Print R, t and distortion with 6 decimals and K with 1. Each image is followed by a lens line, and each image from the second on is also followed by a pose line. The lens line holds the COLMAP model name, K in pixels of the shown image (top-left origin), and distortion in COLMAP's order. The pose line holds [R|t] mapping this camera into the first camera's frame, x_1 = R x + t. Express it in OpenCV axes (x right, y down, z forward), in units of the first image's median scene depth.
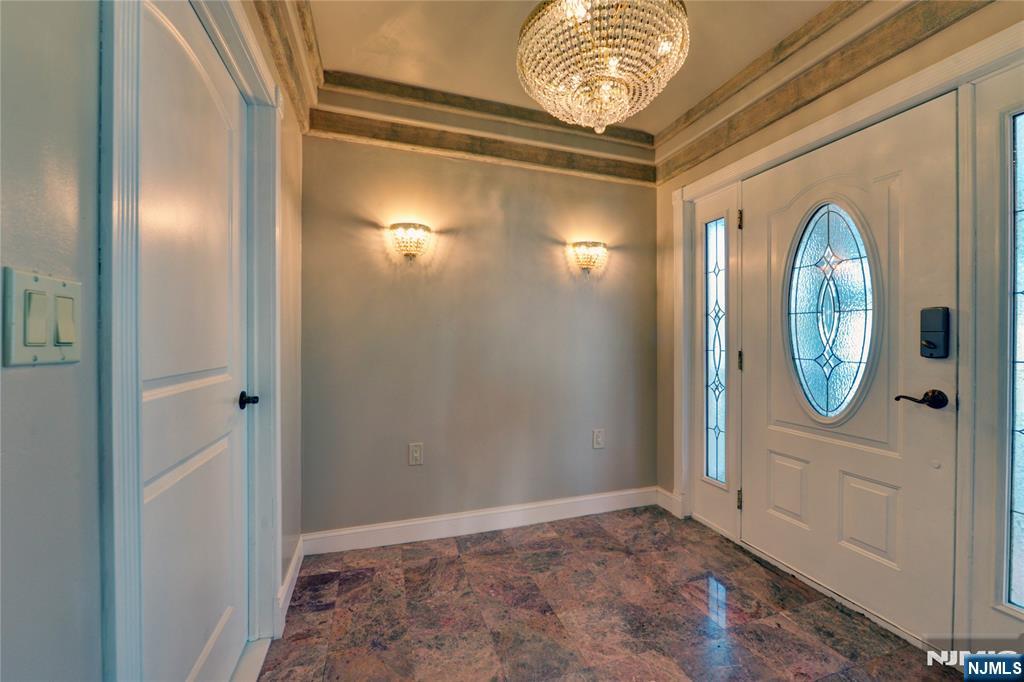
lens RADIAL K [[412.4, 0, 510.8], [0, 412.4, 341.2], [0, 0, 1]] dist [-0.001606, -0.000226]
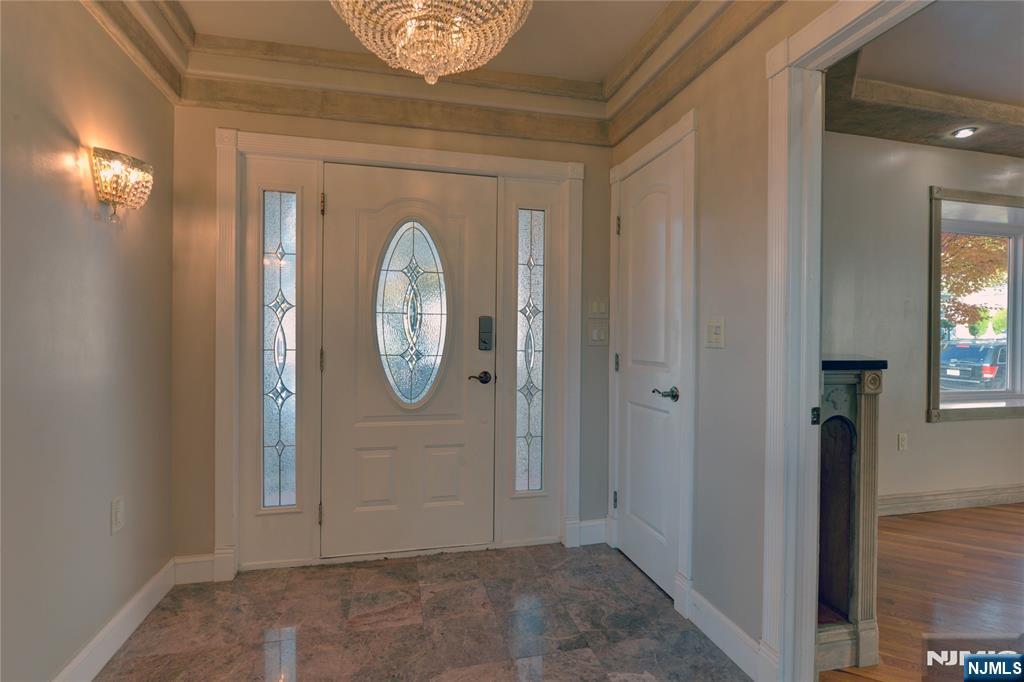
lens RADIAL K [[493.1, 0, 509.0], [0, 493.1, 339.8], [0, 0, 1]] dist [0.000420, -0.000233]
pose [[0.078520, -0.002671, 0.996909, -0.507584], [-0.001284, 0.999995, 0.002780, -0.001007], [-0.996912, -0.001499, 0.078516, 0.523172]]
